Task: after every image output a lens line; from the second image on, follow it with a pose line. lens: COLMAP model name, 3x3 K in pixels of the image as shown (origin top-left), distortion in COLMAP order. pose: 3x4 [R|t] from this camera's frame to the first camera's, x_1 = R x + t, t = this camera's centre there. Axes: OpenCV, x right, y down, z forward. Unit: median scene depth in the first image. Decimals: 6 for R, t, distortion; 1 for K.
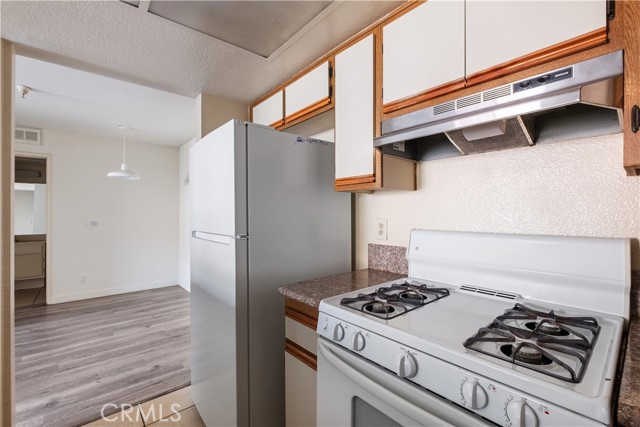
lens RADIAL K [[281.9, 0, 317.8], [0, 281.9, 215.7], [0, 0, 1]] dist [0.008586, -0.000534]
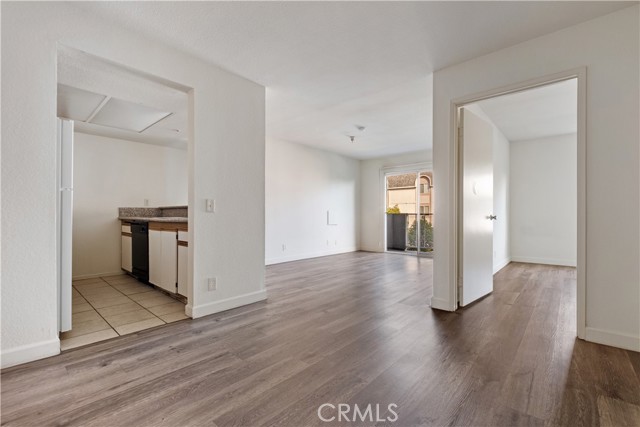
lens RADIAL K [[281.9, 0, 322.4], [0, 281.9, 210.9], [0, 0, 1]] dist [0.008586, -0.000534]
pose [[-0.988847, 0.000167, -0.148934, -0.779217], [0.002785, 0.999845, -0.017369, 0.095425], [0.148908, -0.017590, -0.988695, 1.392678]]
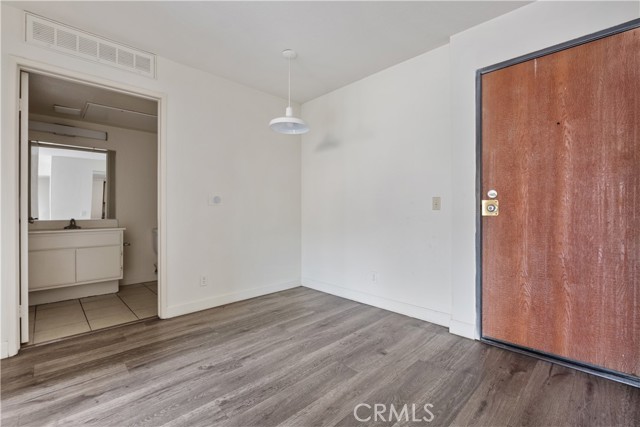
lens RADIAL K [[285.9, 0, 323.0], [0, 285.9, 211.7], [0, 0, 1]] dist [-0.000082, -0.000175]
pose [[0.996349, -0.000178, 0.085372, -0.799393], [0.000403, 0.999996, -0.002619, 0.079402], [-0.085371, 0.002644, 0.996346, 0.378117]]
